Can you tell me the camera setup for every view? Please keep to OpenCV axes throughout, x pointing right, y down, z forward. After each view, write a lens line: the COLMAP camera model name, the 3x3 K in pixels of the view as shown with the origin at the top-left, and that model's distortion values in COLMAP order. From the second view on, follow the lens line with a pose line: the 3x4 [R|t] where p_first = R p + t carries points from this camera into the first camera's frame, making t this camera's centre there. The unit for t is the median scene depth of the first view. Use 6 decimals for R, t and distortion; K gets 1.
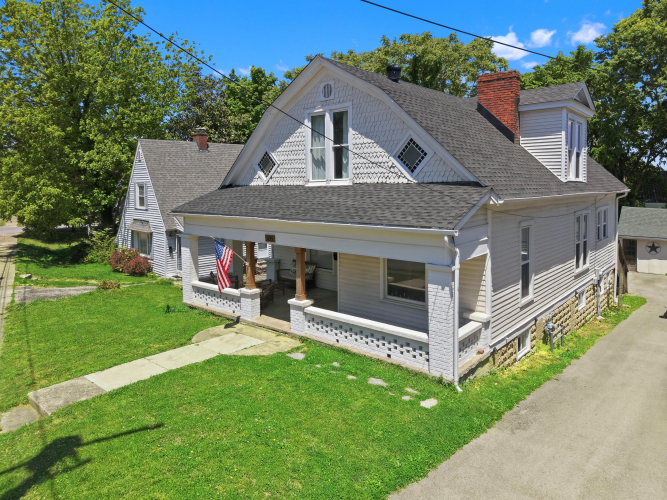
lens RADIAL K [[465.7, 0, 333.4], [0, 465.7, 201.4], [0, 0, 1]] dist [0.008373, 0.001752]
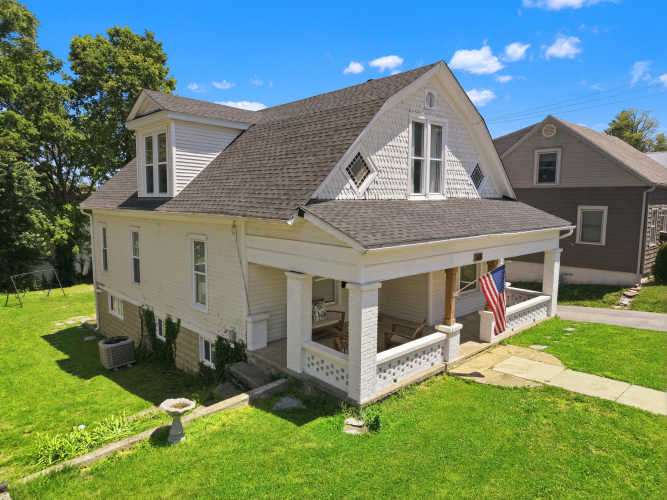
lens RADIAL K [[454.0, 0, 333.5], [0, 454.0, 250.0], [0, 0, 1]] dist [0.003024, -0.002372]
pose [[0.092537, -0.101268, 0.990546, -1.089838], [0.036718, 0.994485, 0.098240, -0.034506], [-0.995032, 0.027280, 0.095745, 1.243610]]
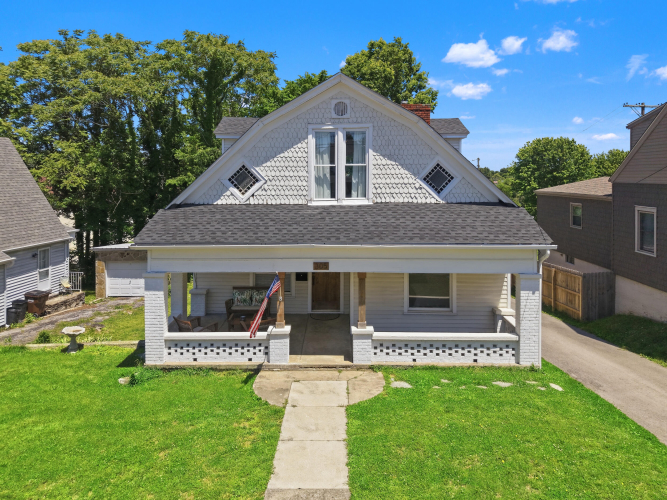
lens RADIAL K [[472.2, 0, 336.5], [0, 472.2, 172.1], [0, 0, 1]] dist [-0.000821, -0.005178]
pose [[0.759838, 0.019083, 0.649832, -0.743878], [0.018104, 0.998560, -0.050492, -0.059160], [-0.649860, 0.050130, 0.758399, 0.282374]]
